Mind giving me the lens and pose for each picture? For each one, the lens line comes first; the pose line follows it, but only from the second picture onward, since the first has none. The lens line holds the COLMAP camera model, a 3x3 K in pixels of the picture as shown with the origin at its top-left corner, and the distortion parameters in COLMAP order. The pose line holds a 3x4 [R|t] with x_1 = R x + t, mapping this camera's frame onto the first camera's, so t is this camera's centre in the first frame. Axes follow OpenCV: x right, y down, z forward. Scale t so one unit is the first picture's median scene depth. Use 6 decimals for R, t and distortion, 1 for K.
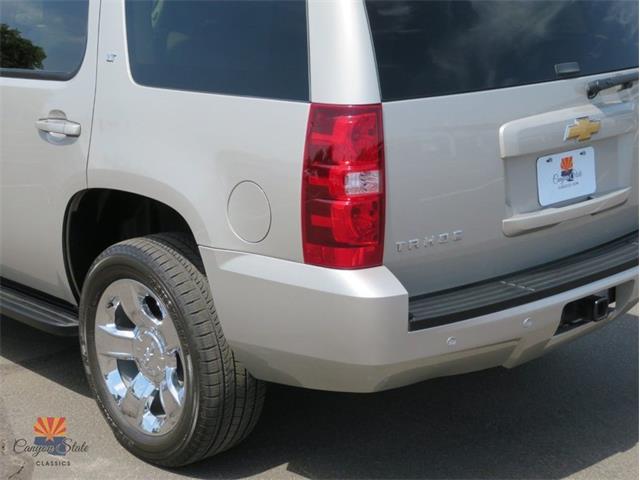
lens RADIAL K [[1302.4, 0, 328.3], [0, 1302.4, 270.3], [0, 0, 1]] dist [0.020671, 0.000000]
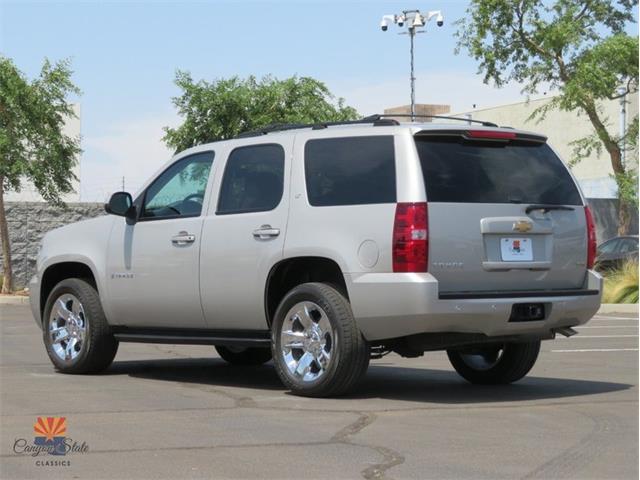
lens RADIAL K [[2381.4, 0, 317.2], [0, 2381.4, 237.6], [0, 0, 1]] dist [0.143943, 0.000000]
pose [[0.999601, 0.015094, -0.023876, -0.048050], [-0.020772, 0.965607, -0.259175, 0.930095], [0.019143, 0.259568, 0.965535, -2.778005]]
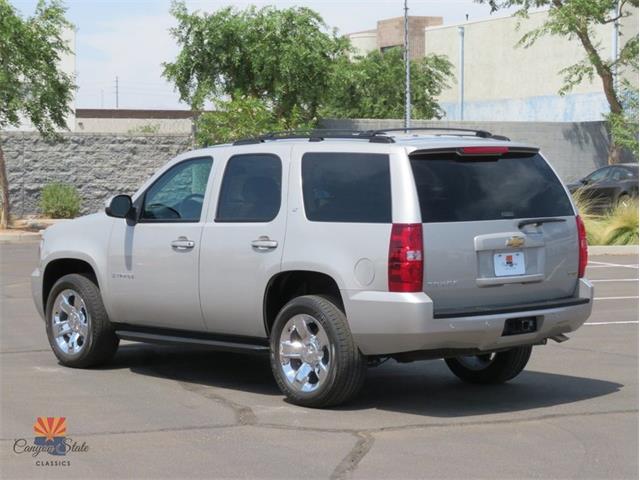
lens RADIAL K [[2381.4, 0, 321.7], [0, 2381.4, 241.6], [0, 0, 1]] dist [0.143943, 0.000000]
pose [[0.999764, 0.012424, -0.017844, -0.058300], [-0.015709, 0.980131, -0.197727, 0.687308], [0.015033, 0.197960, 0.980095, -2.925185]]
